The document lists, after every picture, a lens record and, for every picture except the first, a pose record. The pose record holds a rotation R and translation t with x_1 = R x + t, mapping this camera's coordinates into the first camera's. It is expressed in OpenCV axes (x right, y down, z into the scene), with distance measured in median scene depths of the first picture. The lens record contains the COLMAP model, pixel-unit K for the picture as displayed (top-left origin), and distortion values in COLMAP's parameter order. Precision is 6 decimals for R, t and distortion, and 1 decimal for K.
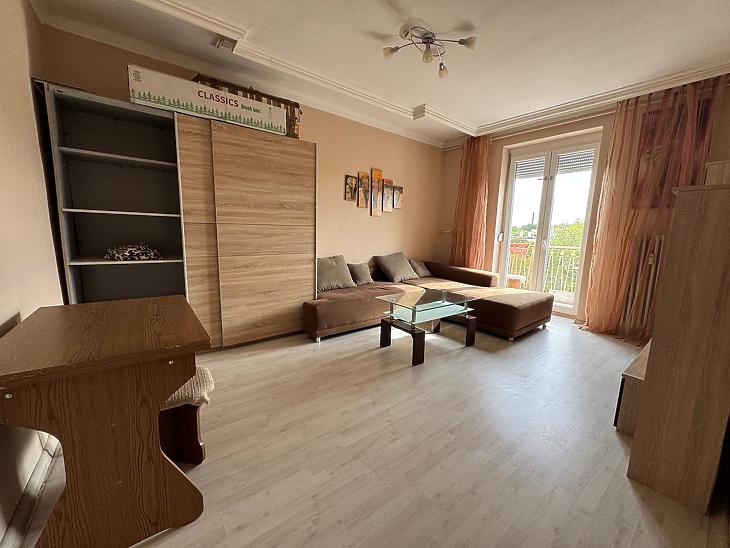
lens RADIAL K [[291.9, 0, 365.0], [0, 291.9, 274.0], [0, 0, 1]] dist [-0.002517, -0.000579]
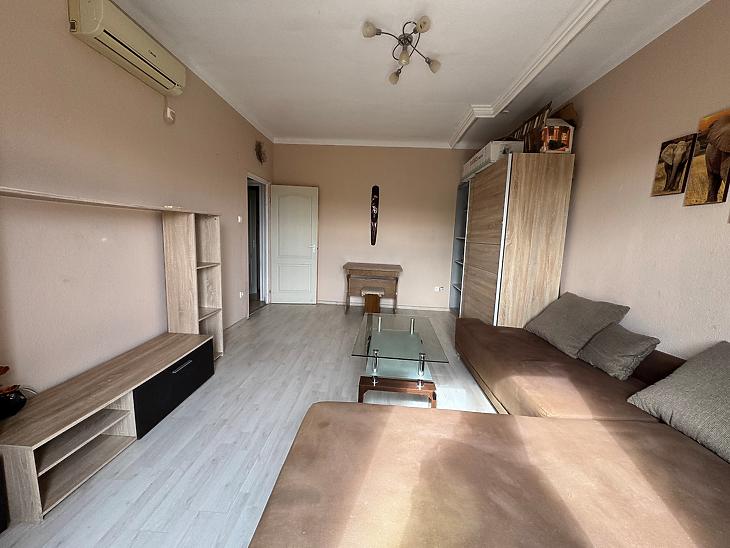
lens RADIAL K [[291.9, 0, 365.0], [0, 291.9, 274.0], [0, 0, 1]] dist [-0.002517, -0.000579]
pose [[-0.650944, 0.047626, -0.757630, 0.836028], [-0.167434, 0.964444, 0.204483, -0.206190], [0.740431, 0.259960, -0.619825, 1.350943]]
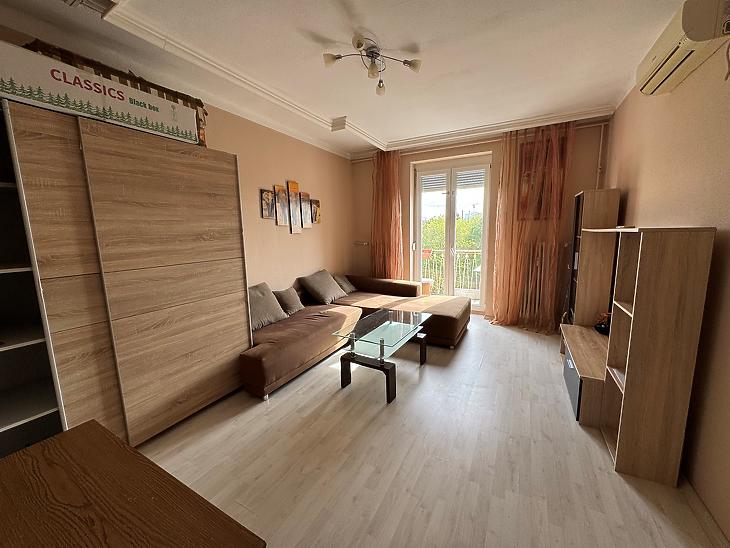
lens RADIAL K [[291.8, 0, 363.5], [0, 291.8, 272.8], [0, 0, 1]] dist [0.000265, -0.000186]
pose [[0.918247, -0.103040, 0.382368, -0.192288], [0.104353, 0.994389, 0.017366, -0.108543], [-0.382011, 0.023956, 0.923847, 0.141439]]
